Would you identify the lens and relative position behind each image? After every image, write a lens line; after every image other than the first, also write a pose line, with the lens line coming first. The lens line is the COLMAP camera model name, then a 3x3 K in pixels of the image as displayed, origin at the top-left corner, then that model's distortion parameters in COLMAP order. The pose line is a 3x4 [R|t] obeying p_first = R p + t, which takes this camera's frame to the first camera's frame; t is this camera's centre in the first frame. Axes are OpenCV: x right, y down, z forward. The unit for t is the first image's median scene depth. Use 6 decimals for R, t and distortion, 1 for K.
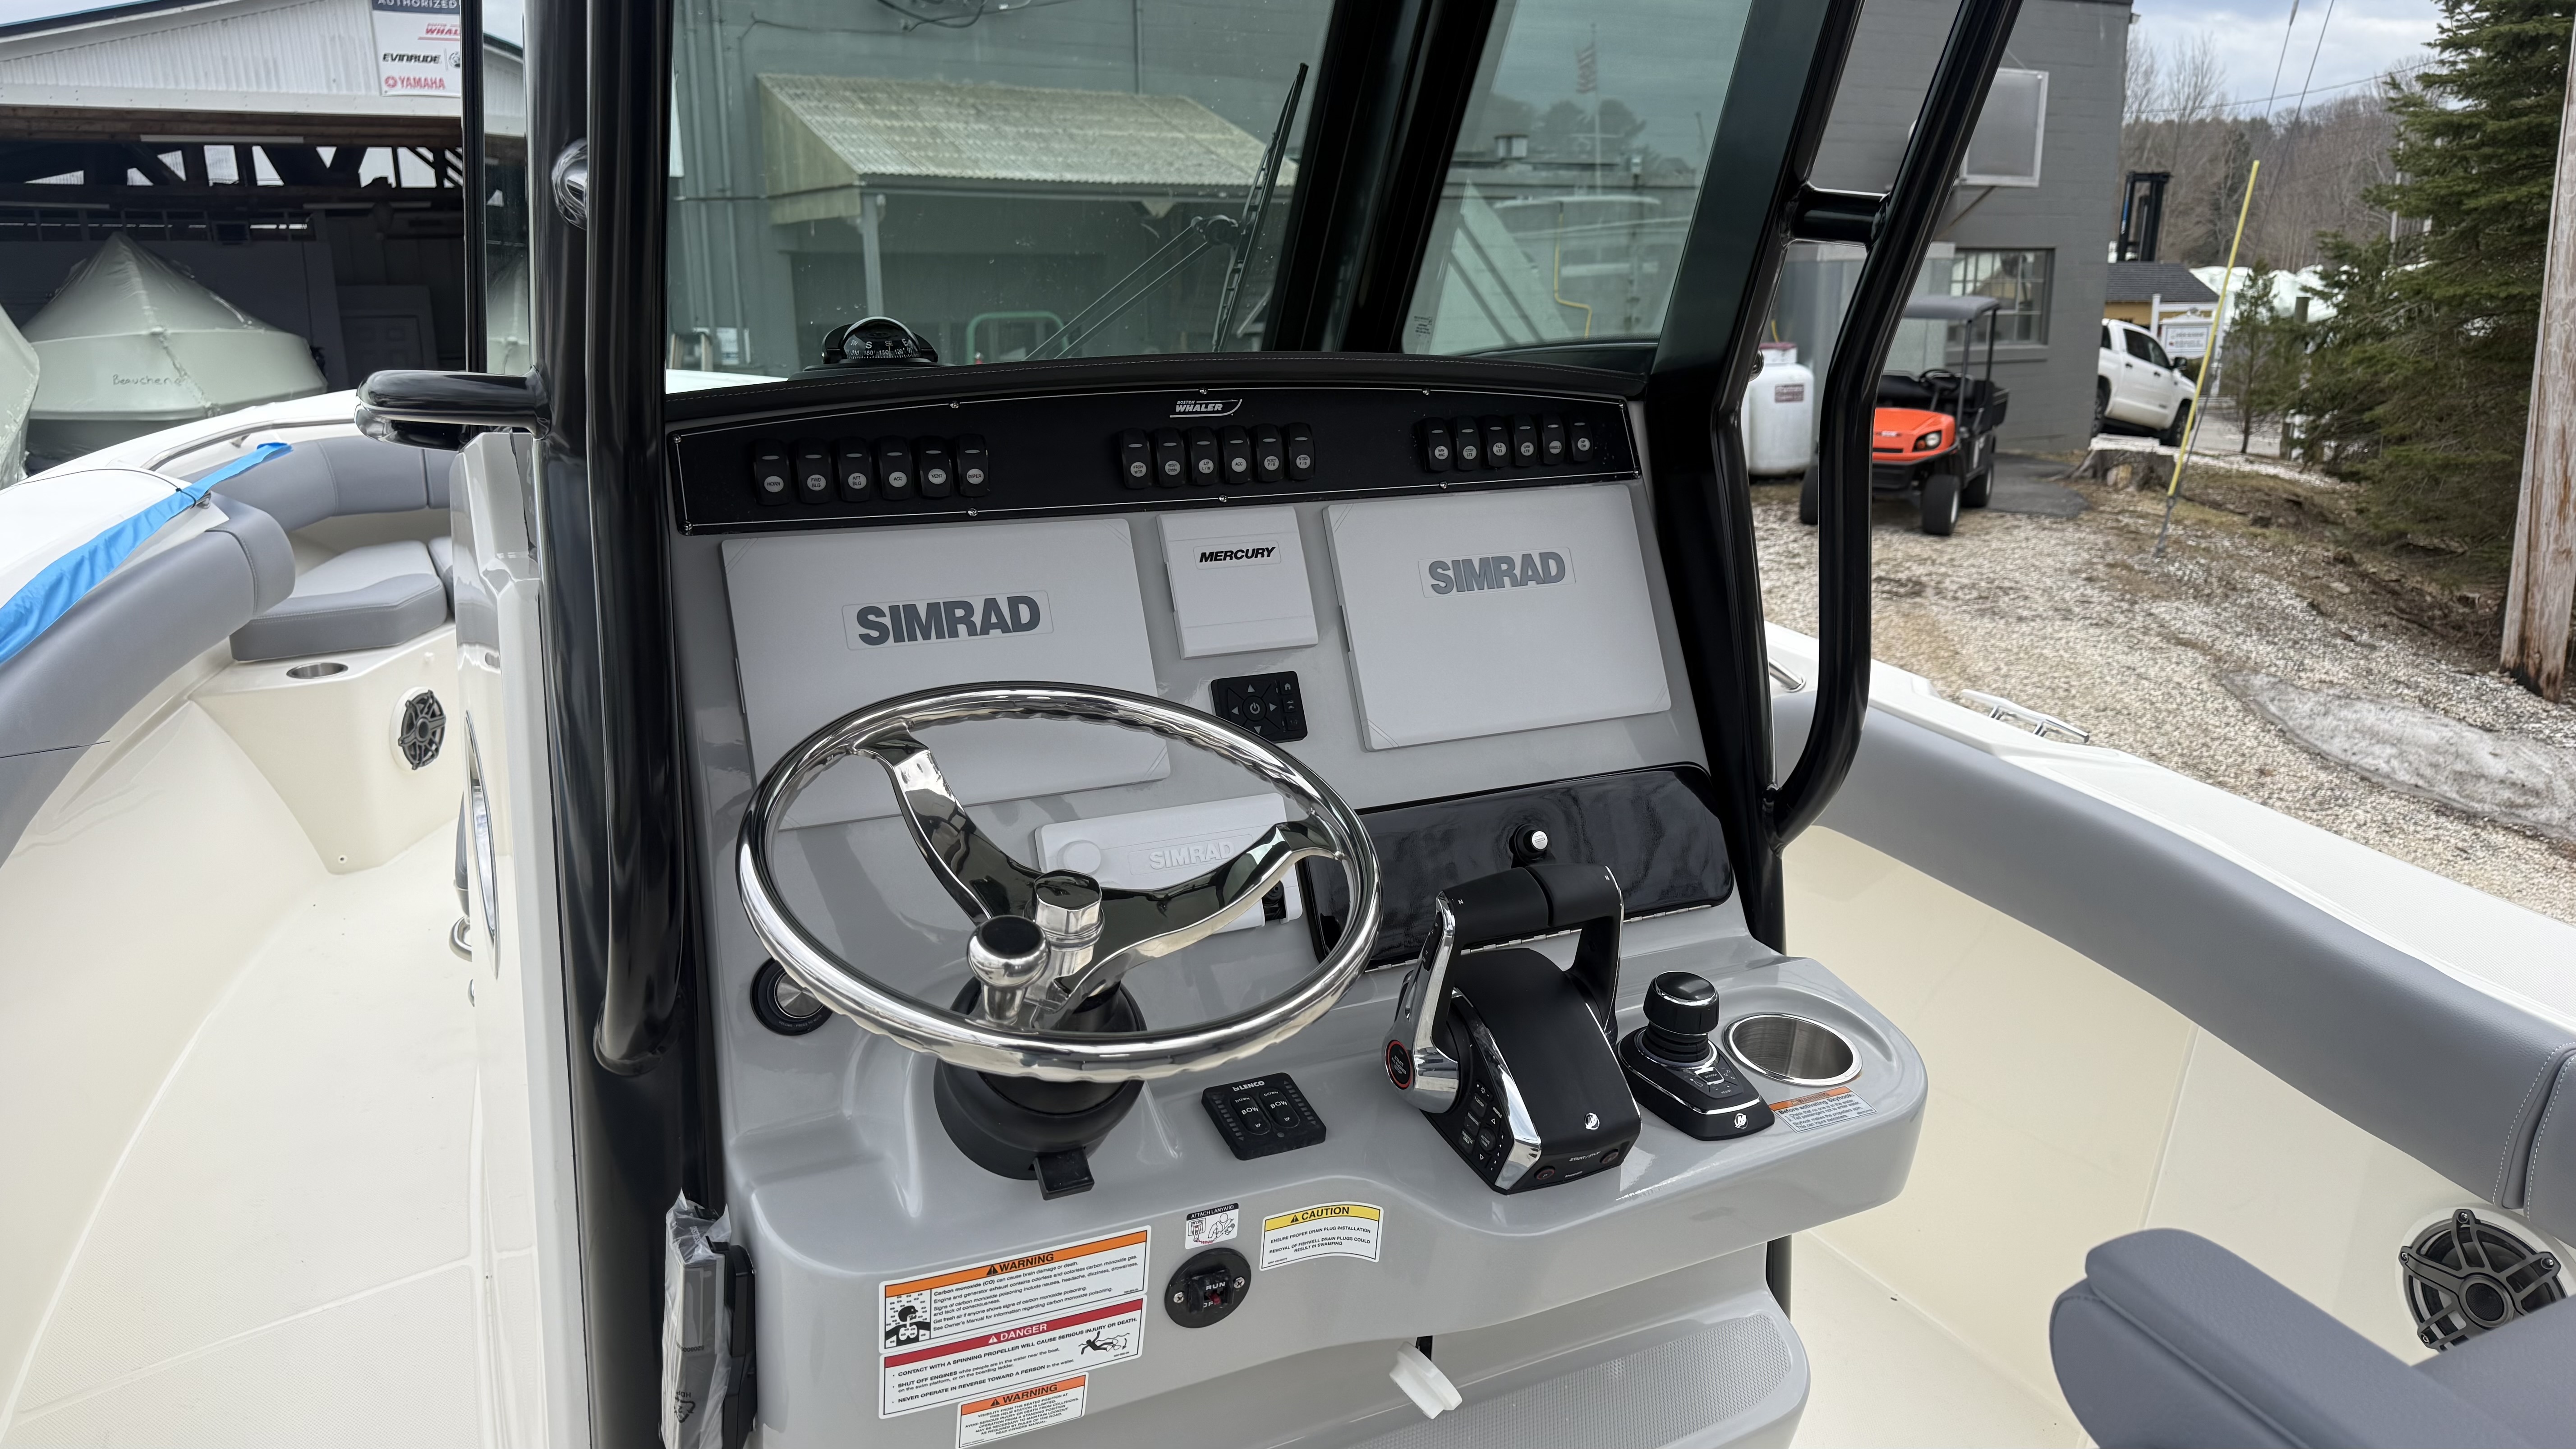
lens RADIAL K [[1844.5, 0, 1291.4], [0, 1844.5, 705.2], [0, 0, 1]] dist [0.092194, -0.126614]
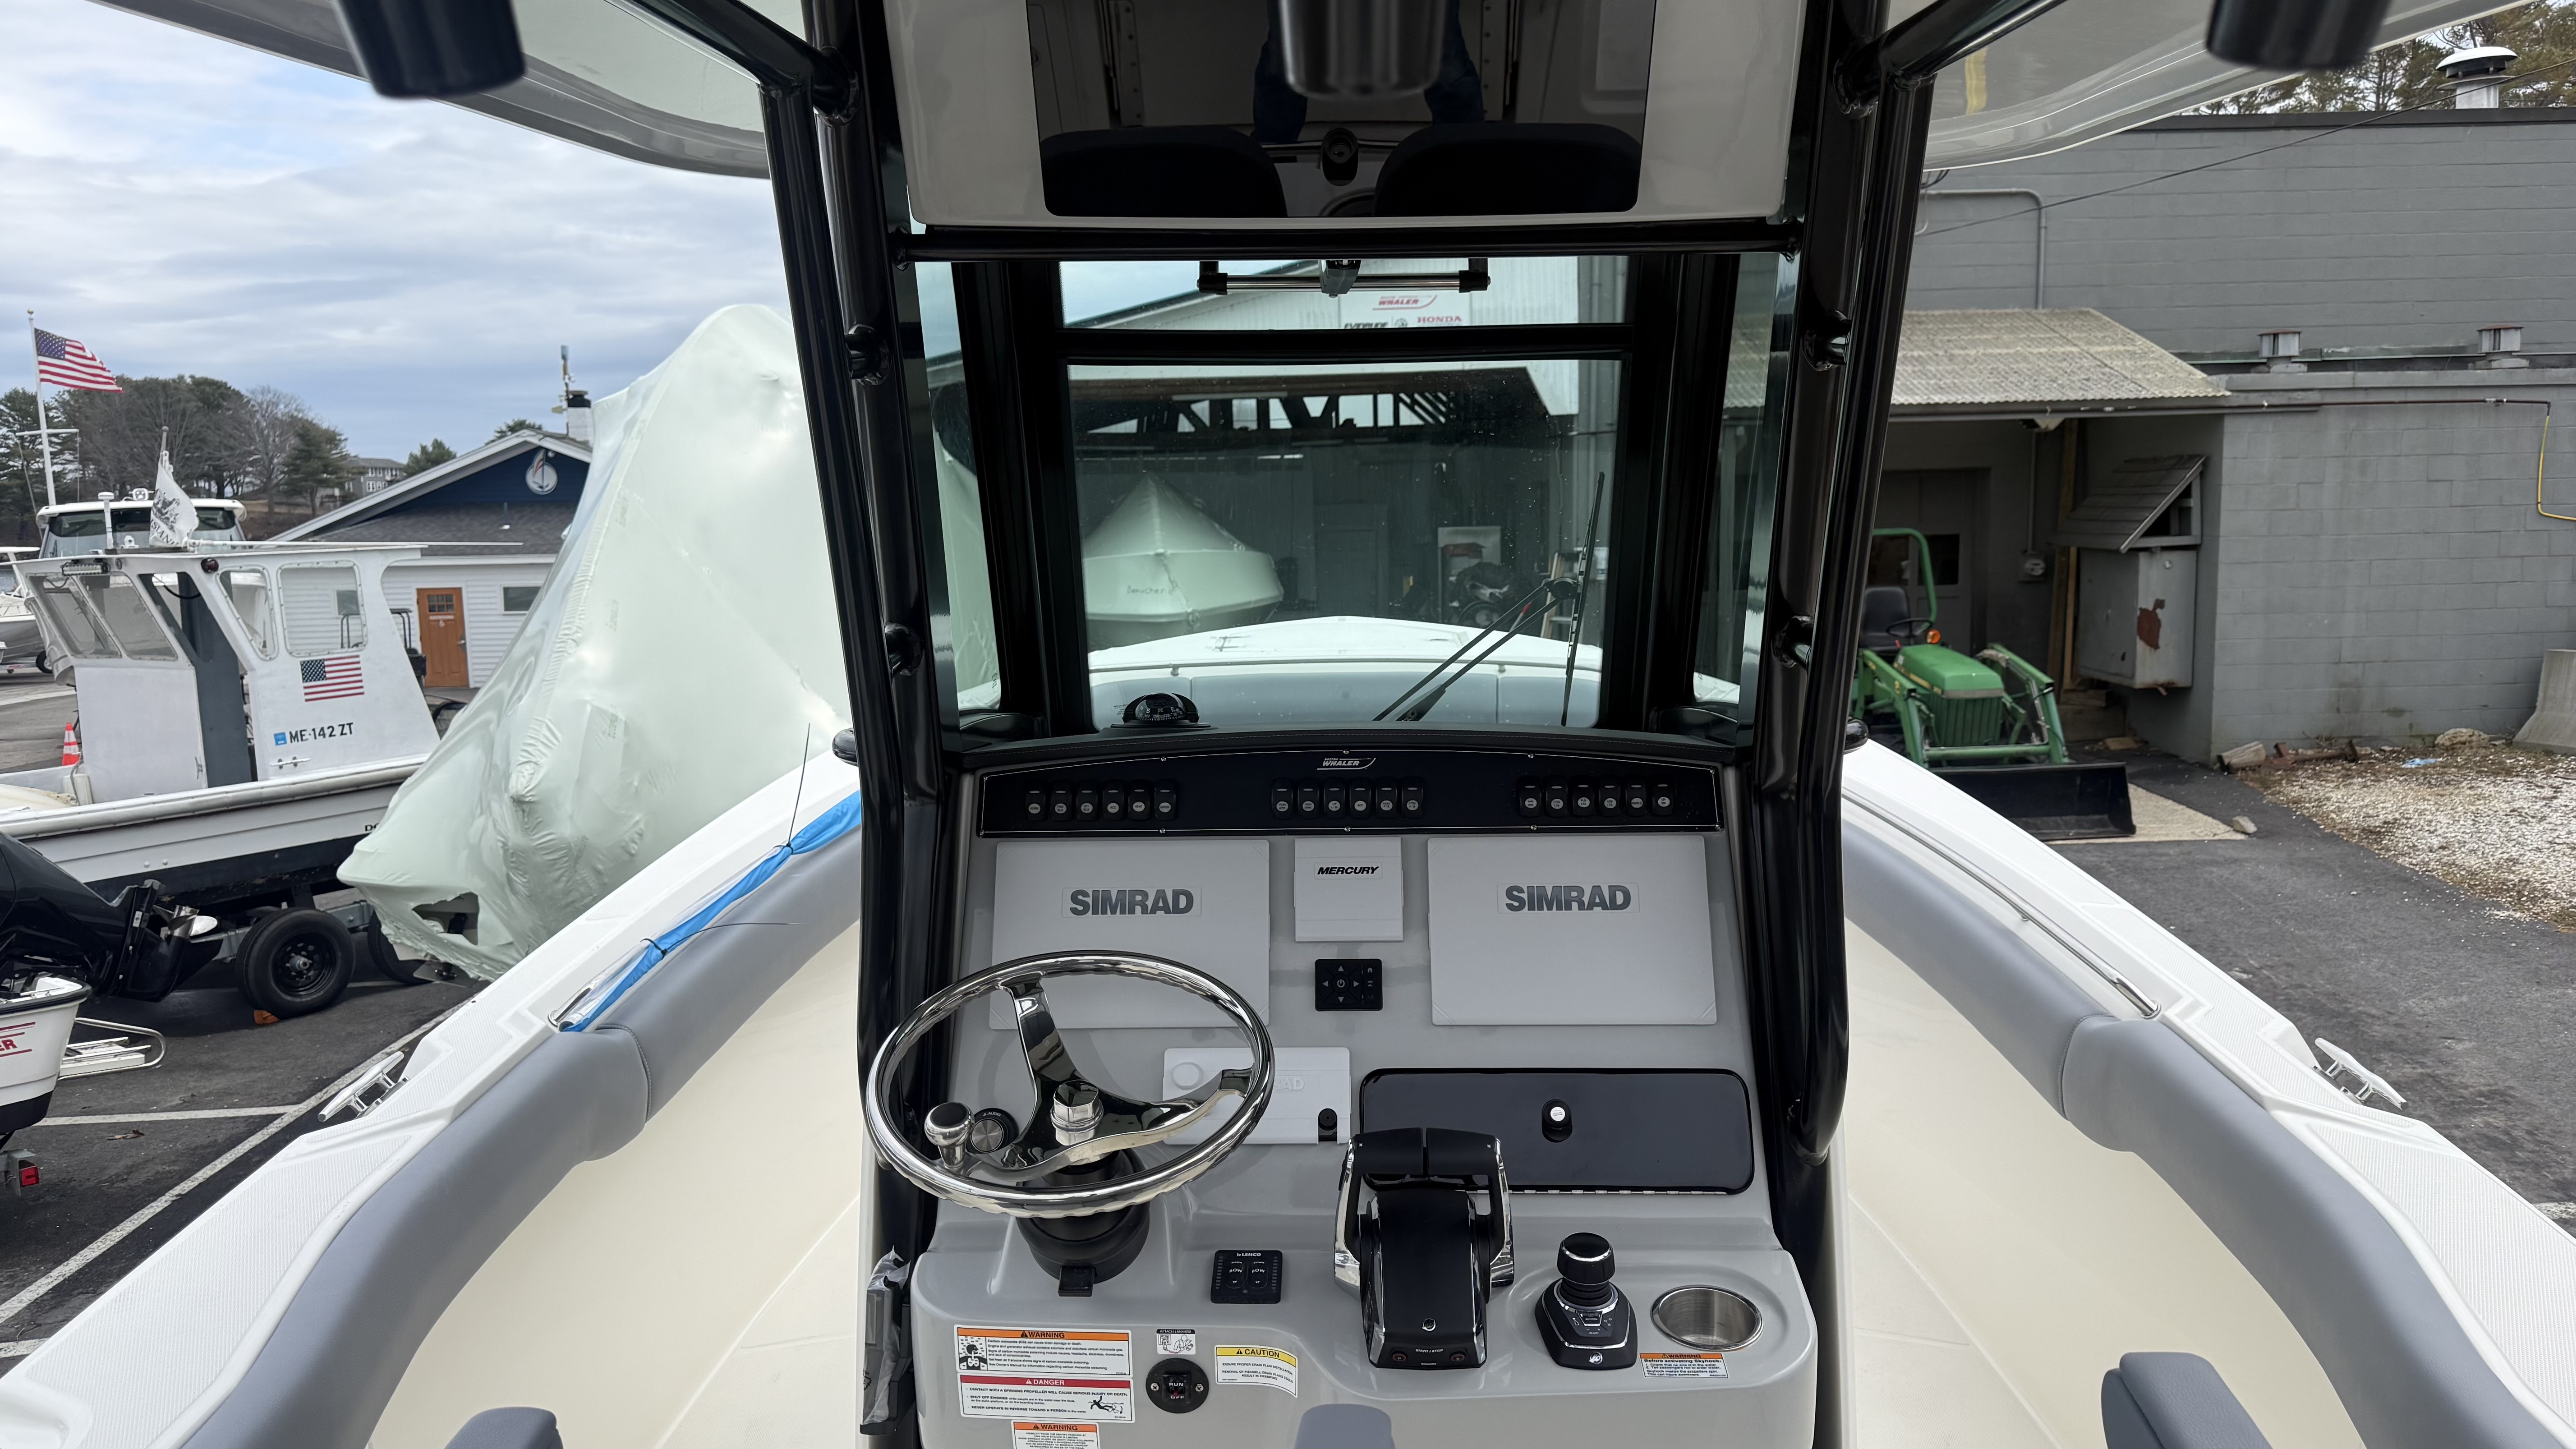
lens RADIAL K [[1844.5, 0, 1291.4], [0, 1844.5, 705.2], [0, 0, 1]] dist [0.092194, -0.126614]
pose [[0.874939, 0.047284, -0.481920, 0.093730], [-0.095023, 0.992637, -0.075122, -0.015195], [0.474819, 0.111520, 0.872989, -0.038789]]
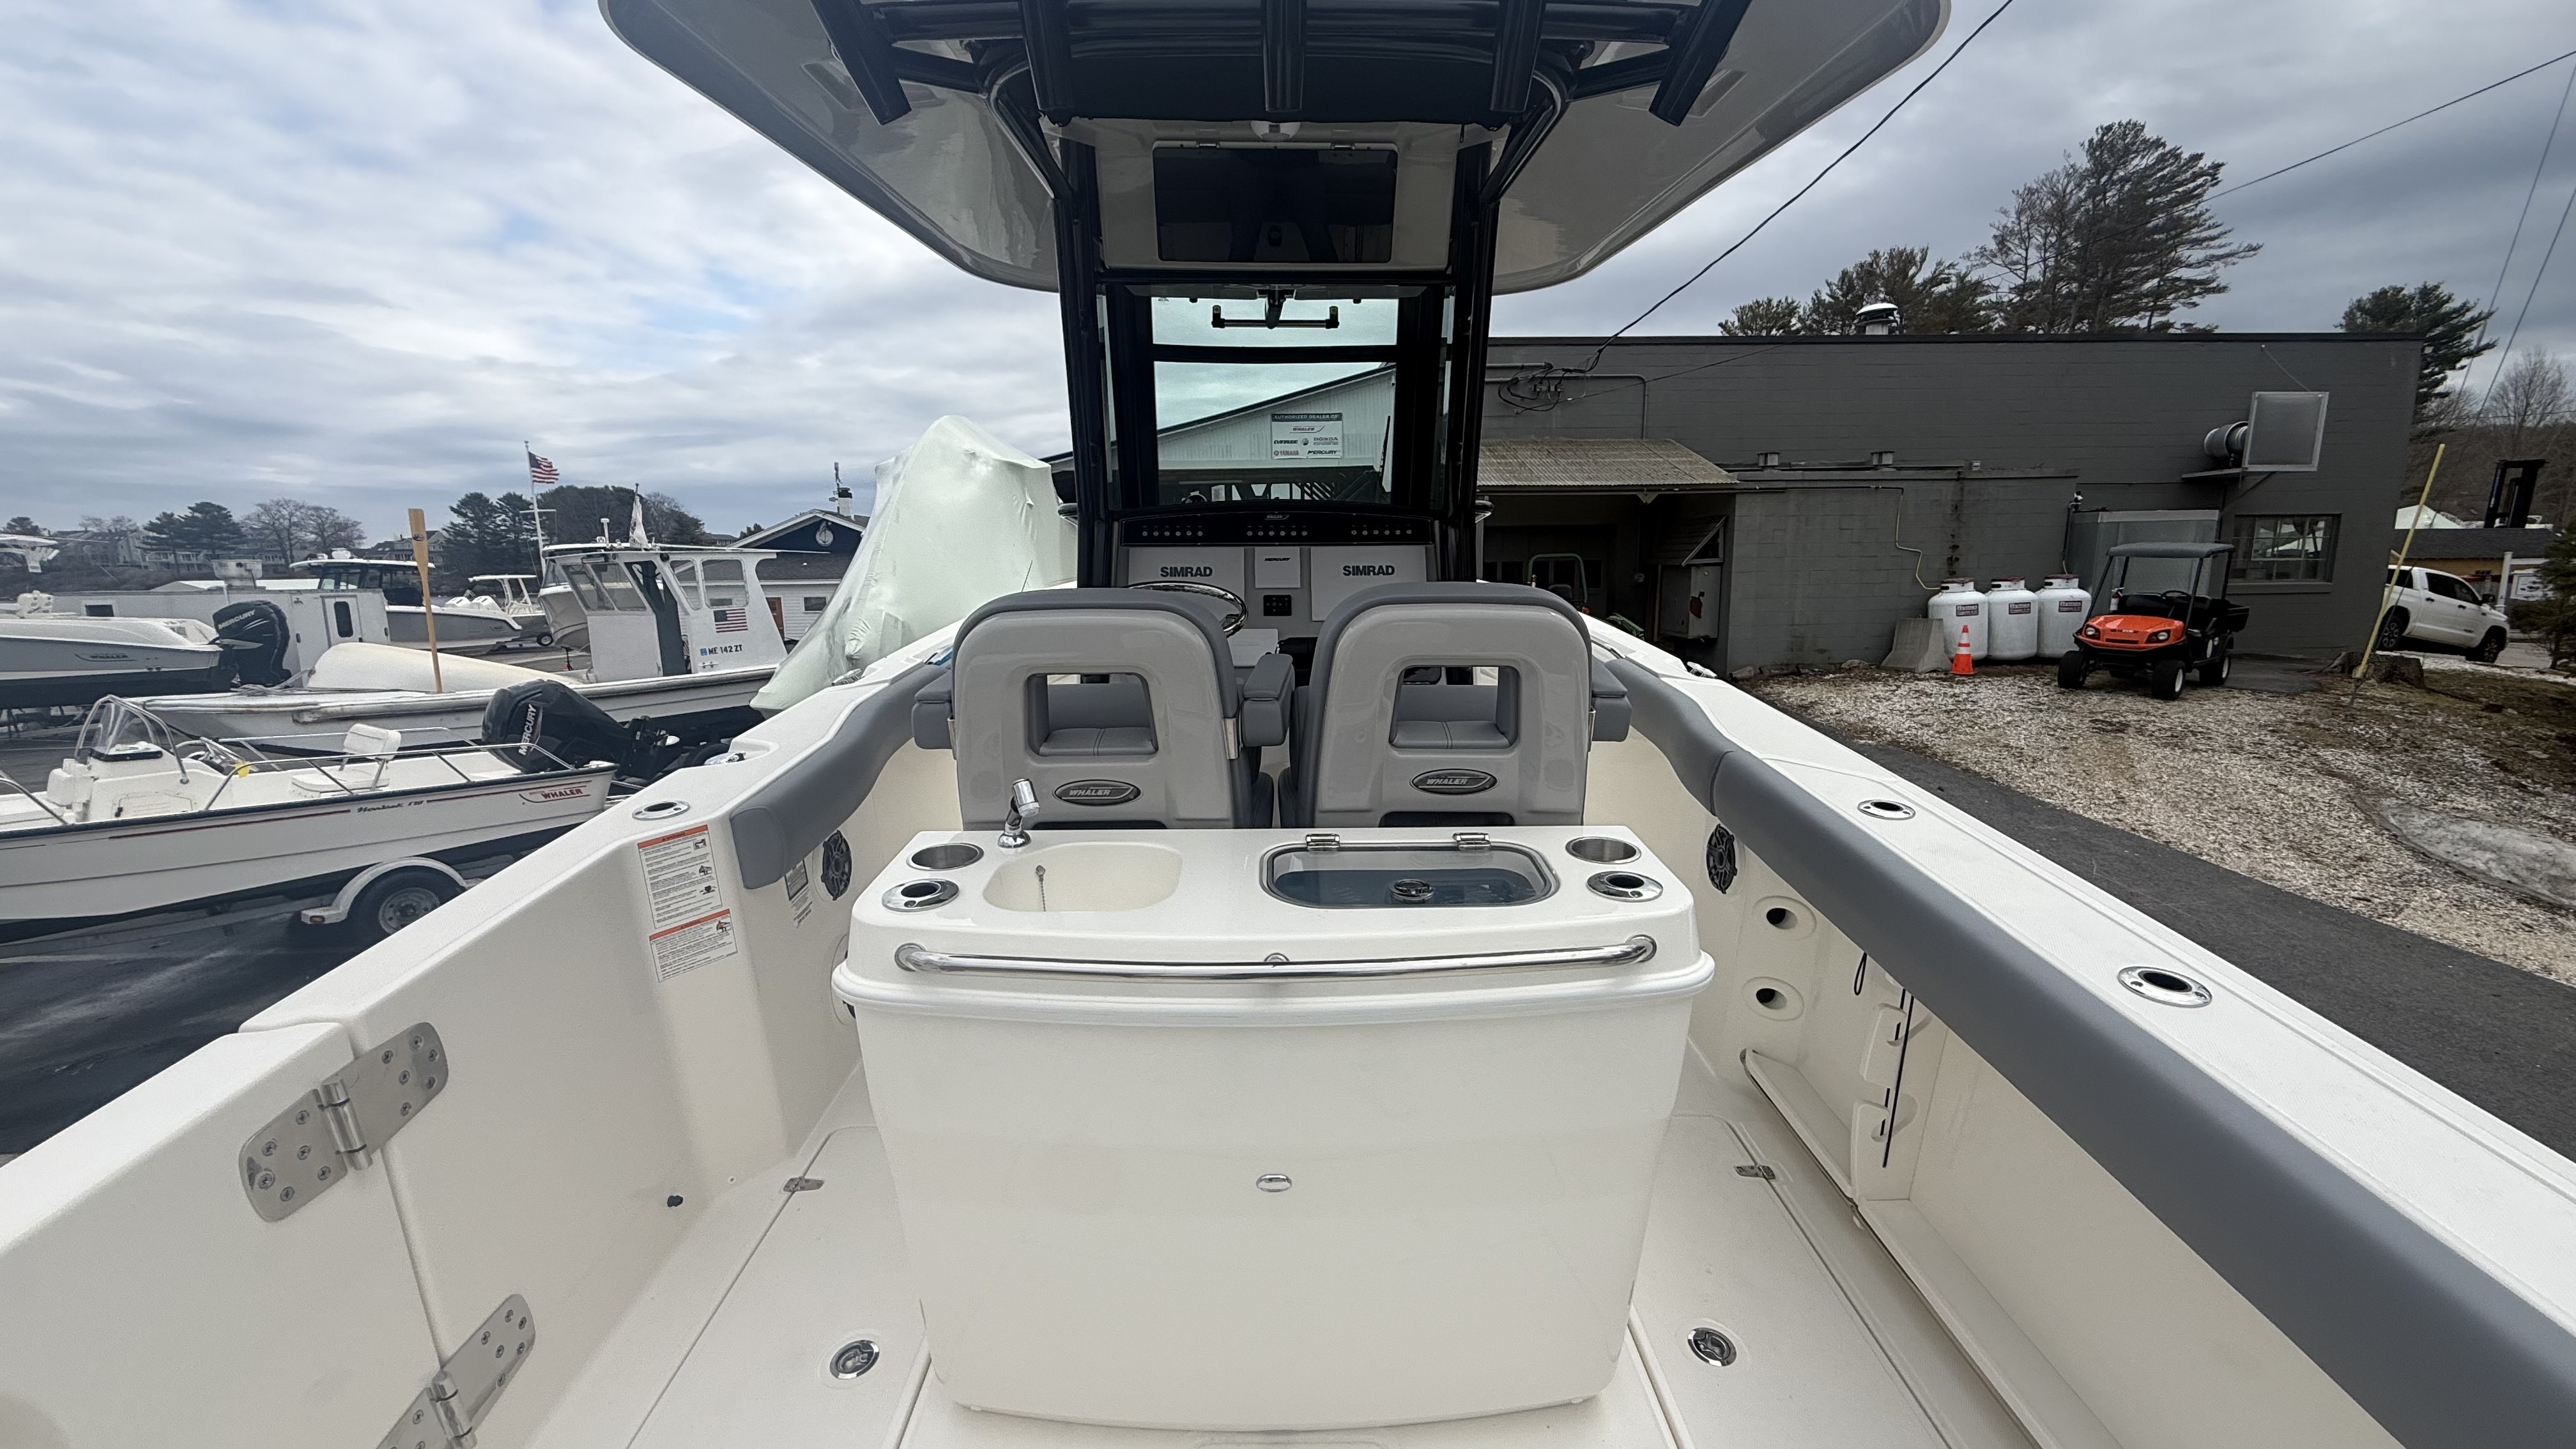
lens RADIAL K [[1048.7, 0, 1279.2], [0, 1048.7, 726.7], [0, 0, 1]] dist [0.003476, 0.000543]
pose [[0.890940, 0.069142, -0.448826, 0.131603], [-0.096304, 0.994628, -0.037944, 0.045077], [0.443792, 0.077030, 0.892813, -0.102832]]
